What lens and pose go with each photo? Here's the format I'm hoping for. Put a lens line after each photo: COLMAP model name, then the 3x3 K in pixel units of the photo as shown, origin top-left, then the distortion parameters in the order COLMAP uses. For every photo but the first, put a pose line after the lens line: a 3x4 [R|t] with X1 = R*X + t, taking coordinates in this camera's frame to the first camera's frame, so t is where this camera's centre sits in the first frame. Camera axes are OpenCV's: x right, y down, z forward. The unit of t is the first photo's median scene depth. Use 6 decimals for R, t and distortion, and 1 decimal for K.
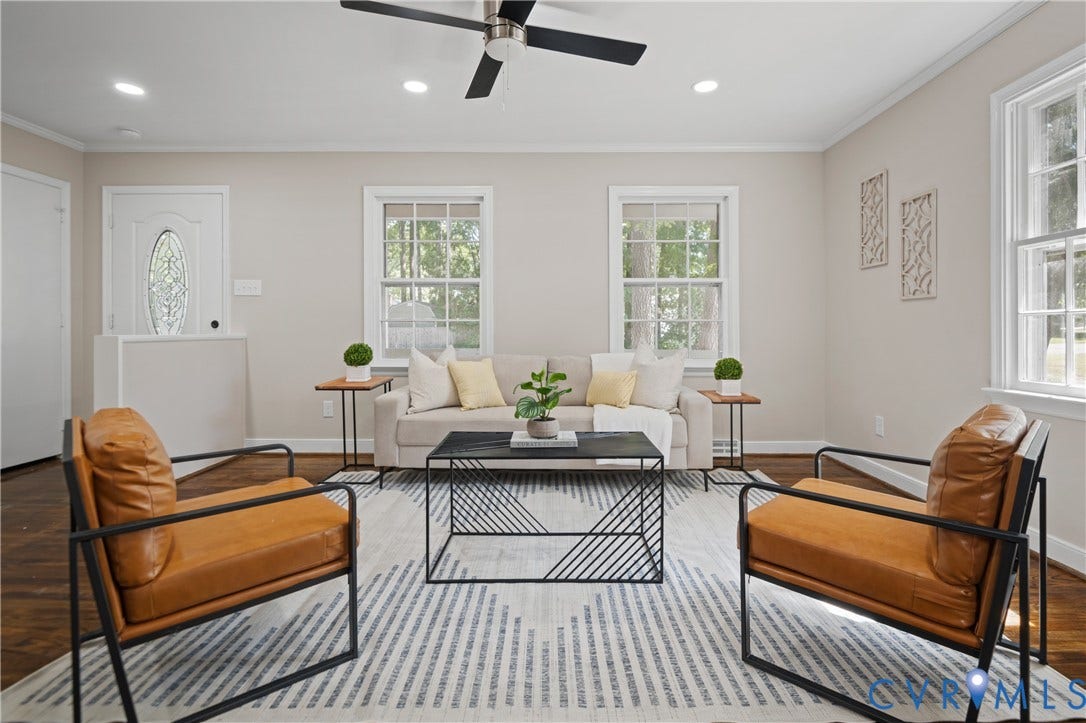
lens RADIAL K [[528.0, 0, 560.4], [0, 528.0, 335.2], [0, 0, 1]] dist [-0.001514, -0.001352]
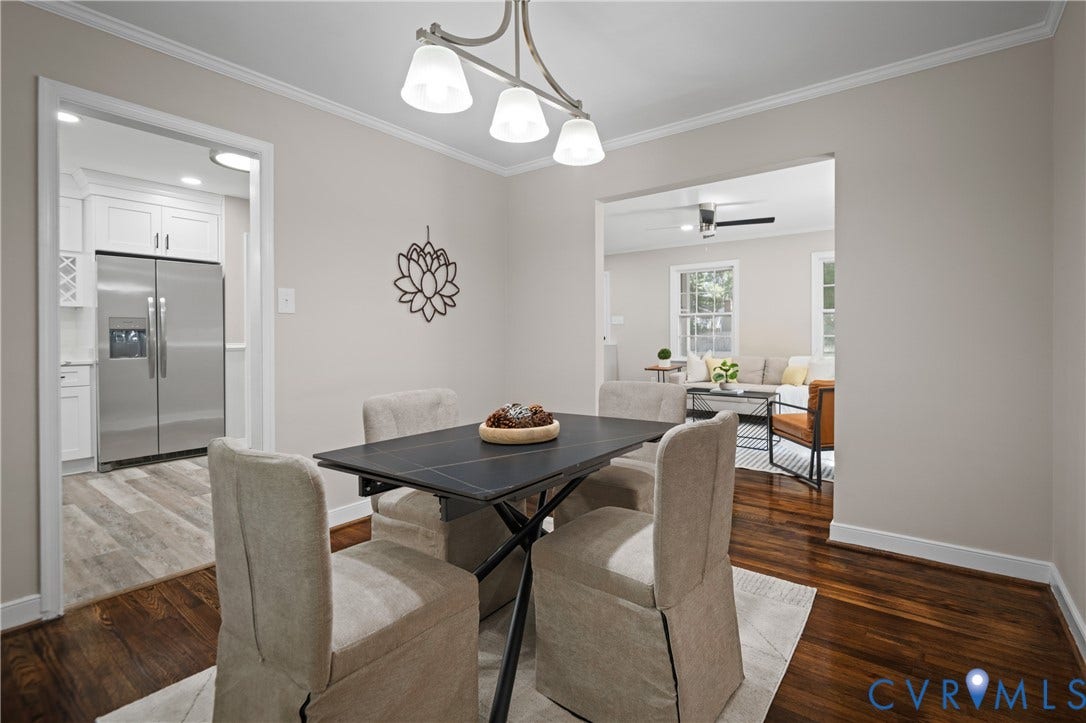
lens RADIAL K [[502.1, 0, 562.1], [0, 502.1, 337.9], [0, 0, 1]] dist [0.013234, 0.000436]
pose [[0.801015, 0.000940, -0.598644, 0.463899], [0.001004, 0.999995, 0.002914, -0.031432], [0.598644, -0.002936, 0.801010, -0.798022]]
